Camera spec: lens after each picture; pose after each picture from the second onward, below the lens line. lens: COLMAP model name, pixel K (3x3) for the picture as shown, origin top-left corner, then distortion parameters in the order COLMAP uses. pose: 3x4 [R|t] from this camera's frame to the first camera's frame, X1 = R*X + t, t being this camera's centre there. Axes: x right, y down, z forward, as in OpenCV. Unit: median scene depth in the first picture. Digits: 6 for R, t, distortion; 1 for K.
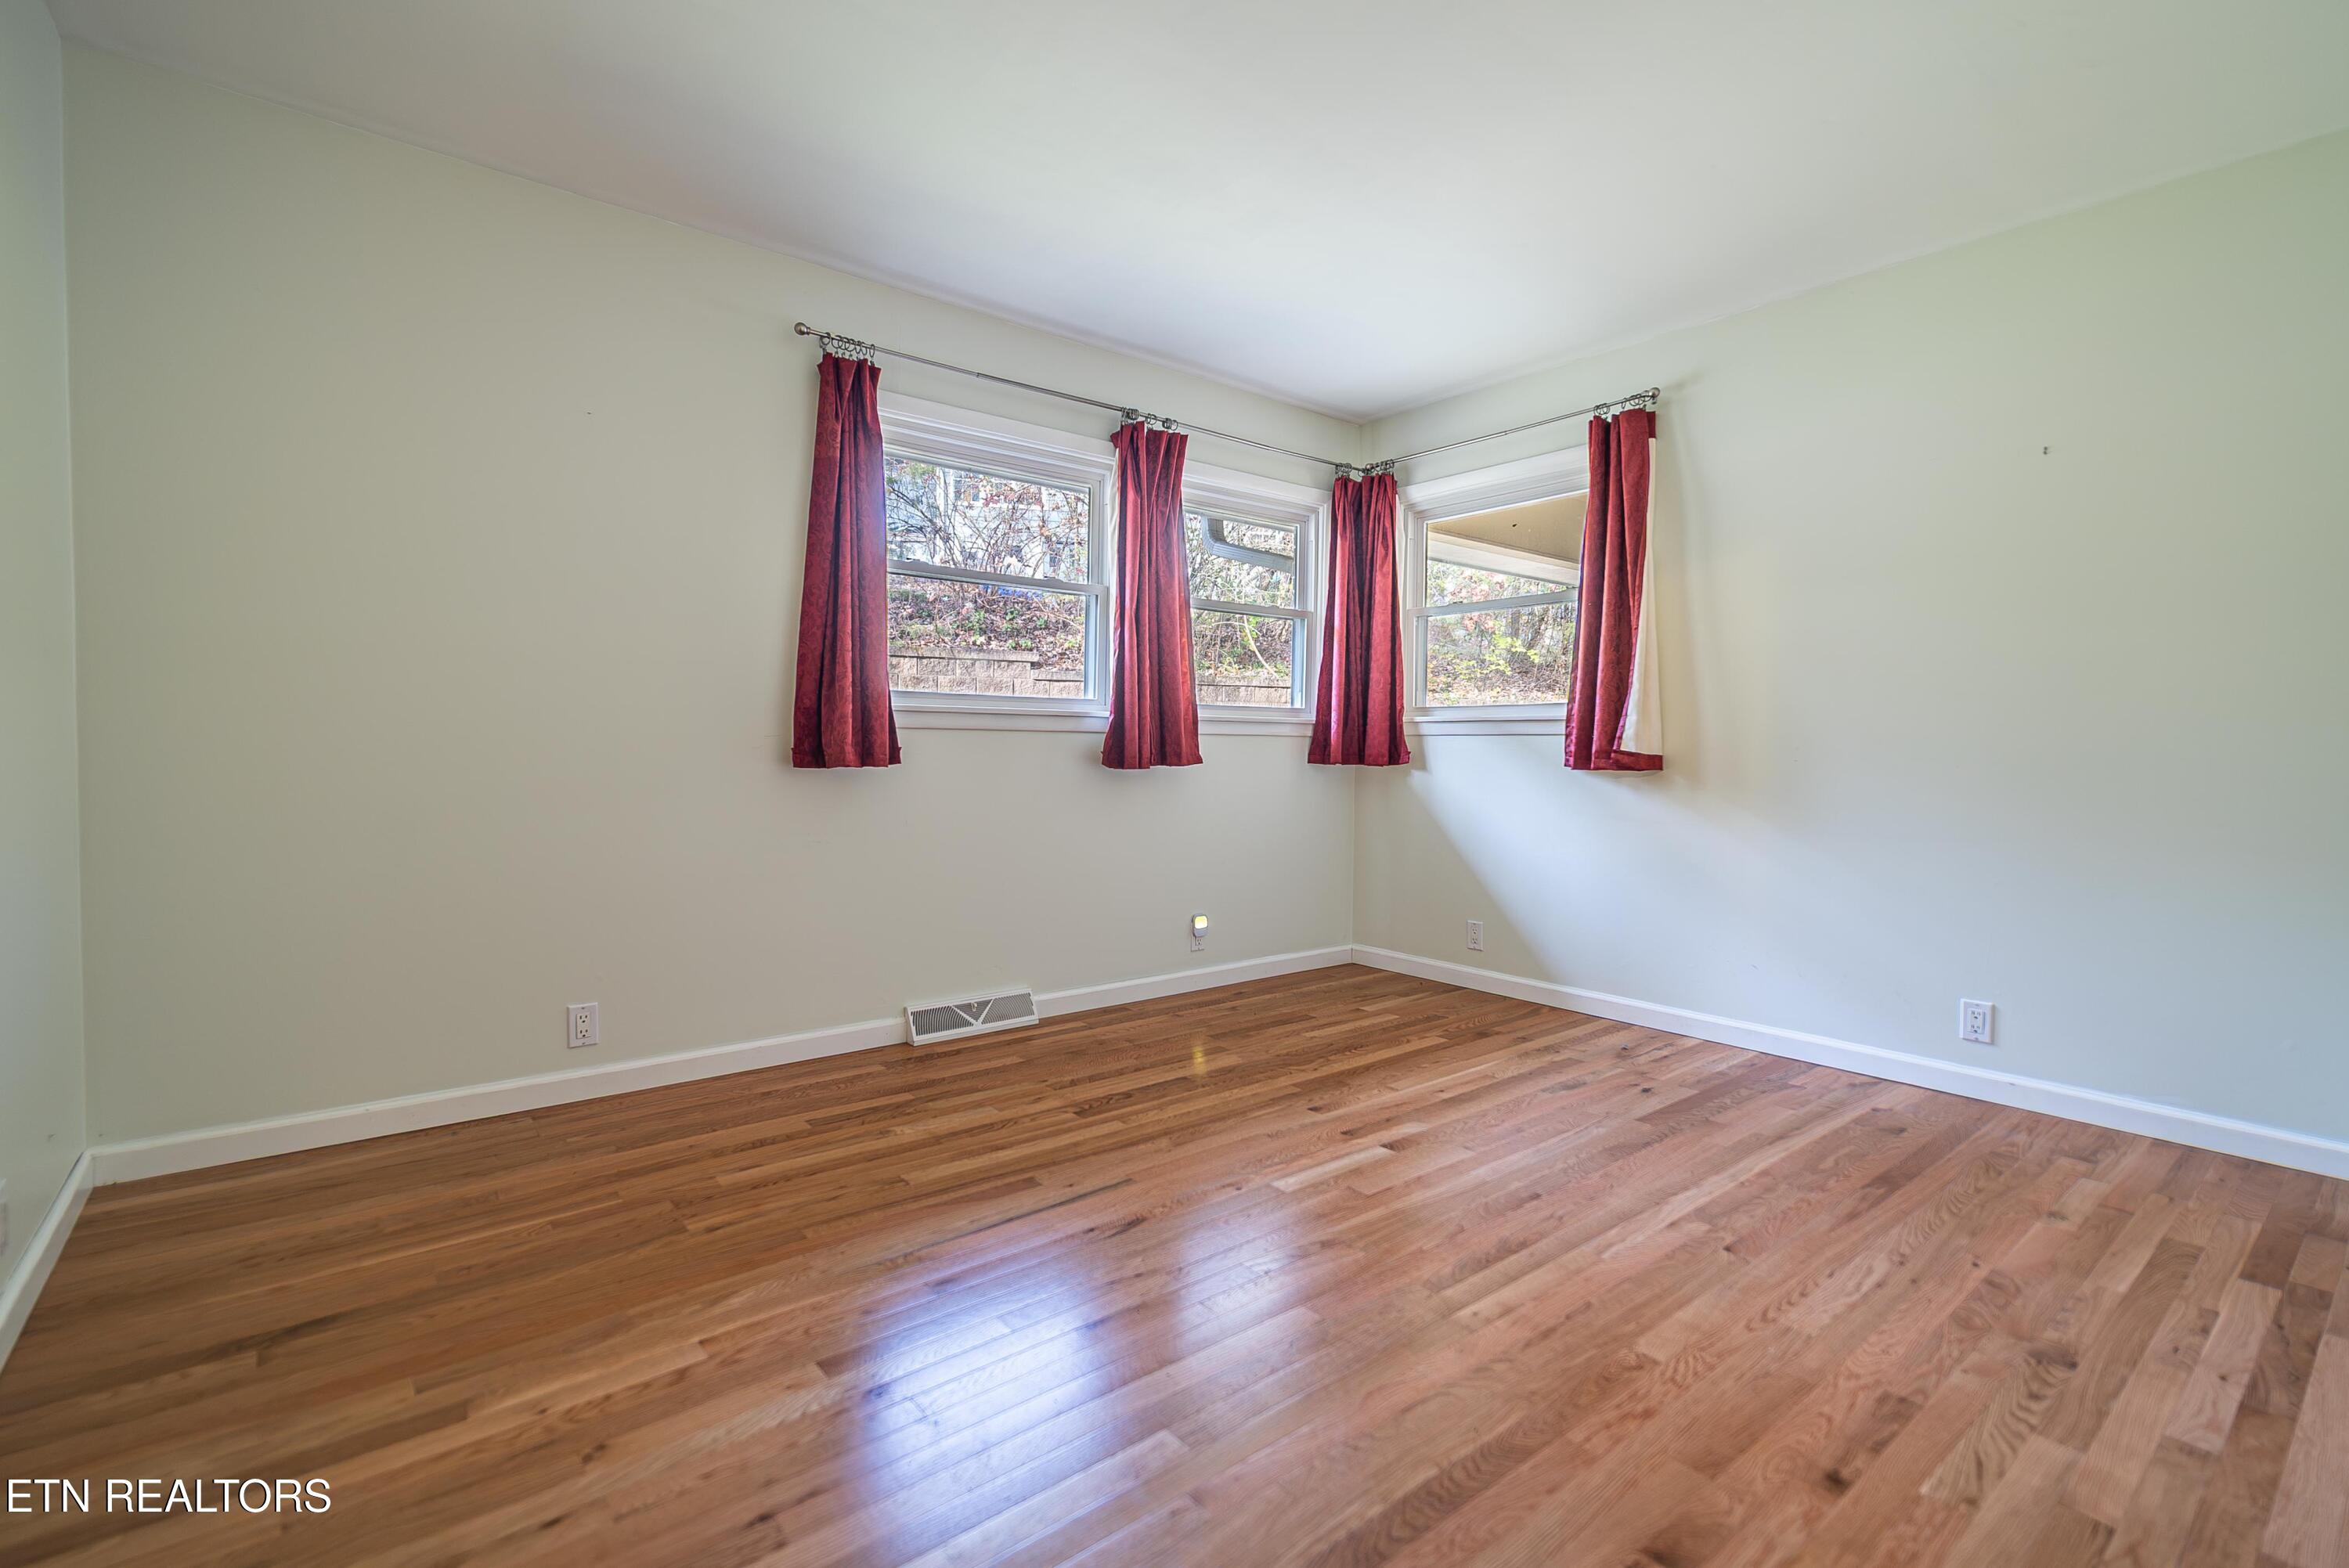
lens RADIAL K [[1056.3, 0, 1174.5], [0, 1056.3, 784.0], [0, 0, 1]] dist [0.000060, -0.000090]
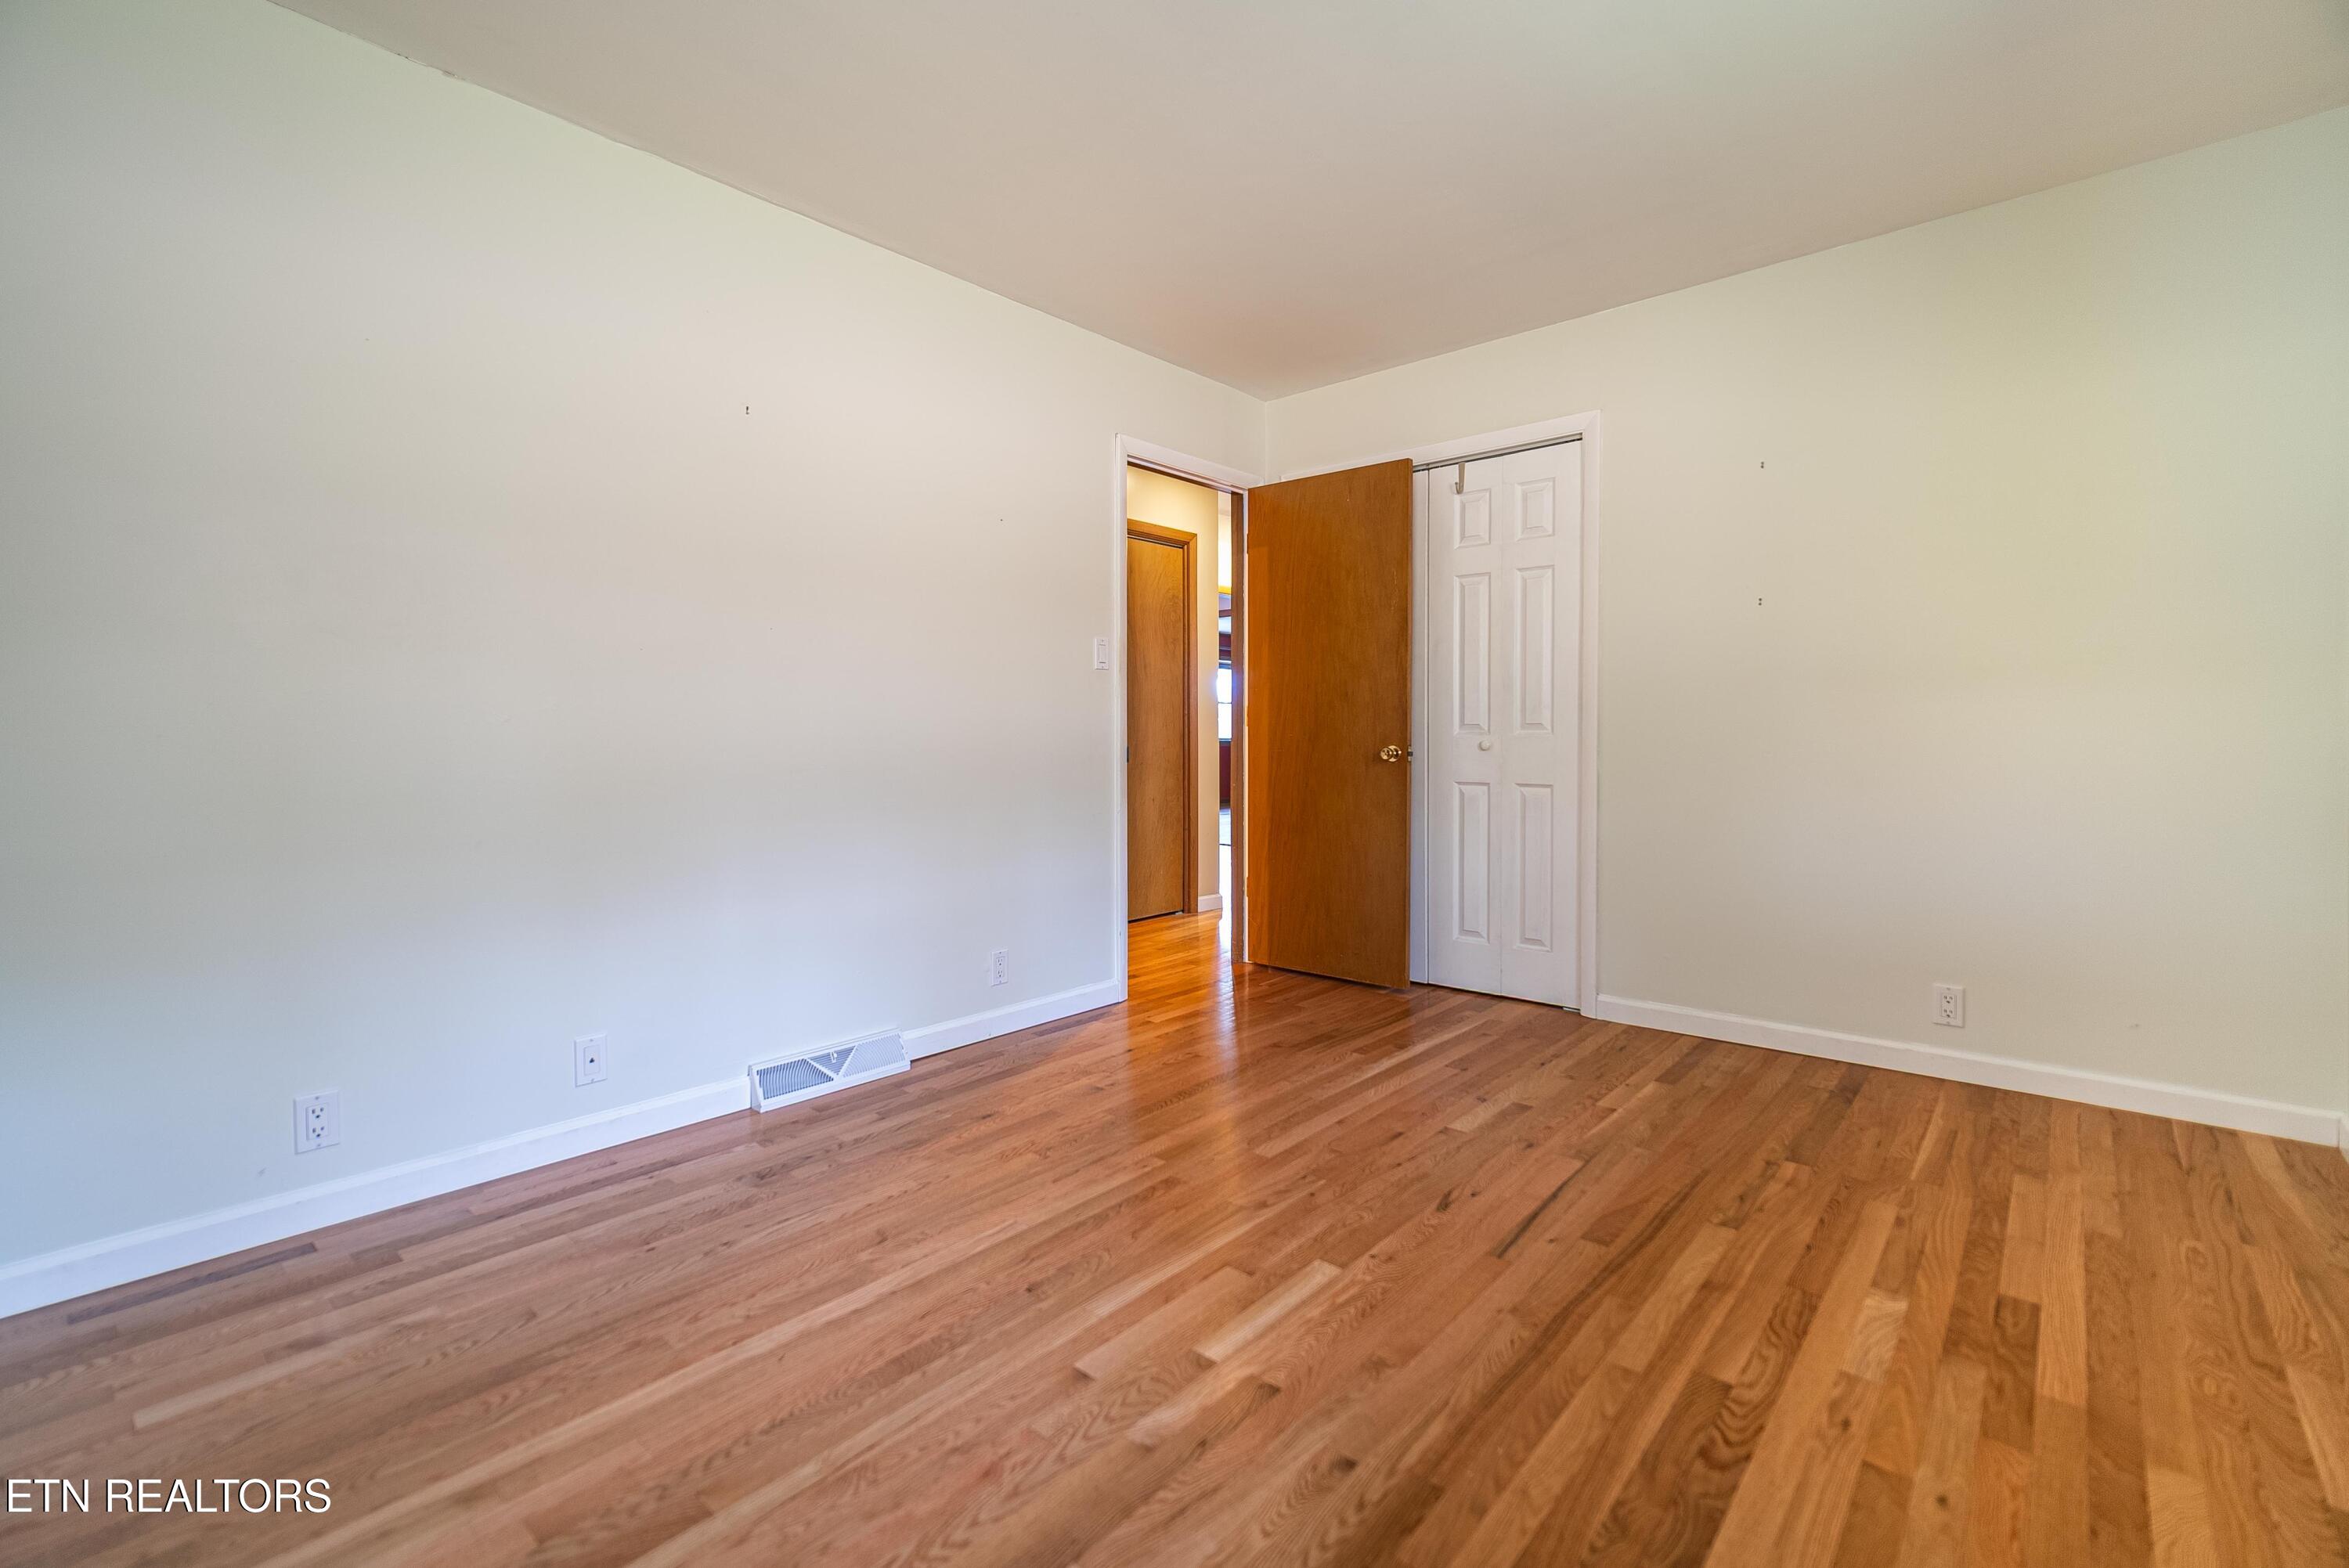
lens RADIAL K [[1005.2, 0, 1174.5], [0, 1005.2, 784.0], [0, 0, 1]] dist [0.000158, 0.000018]
pose [[-0.987319, 0.002236, -0.158735, 0.349310], [-0.011145, 0.996457, 0.083359, -0.075236], [0.158359, 0.084071, -0.983796, 1.734503]]
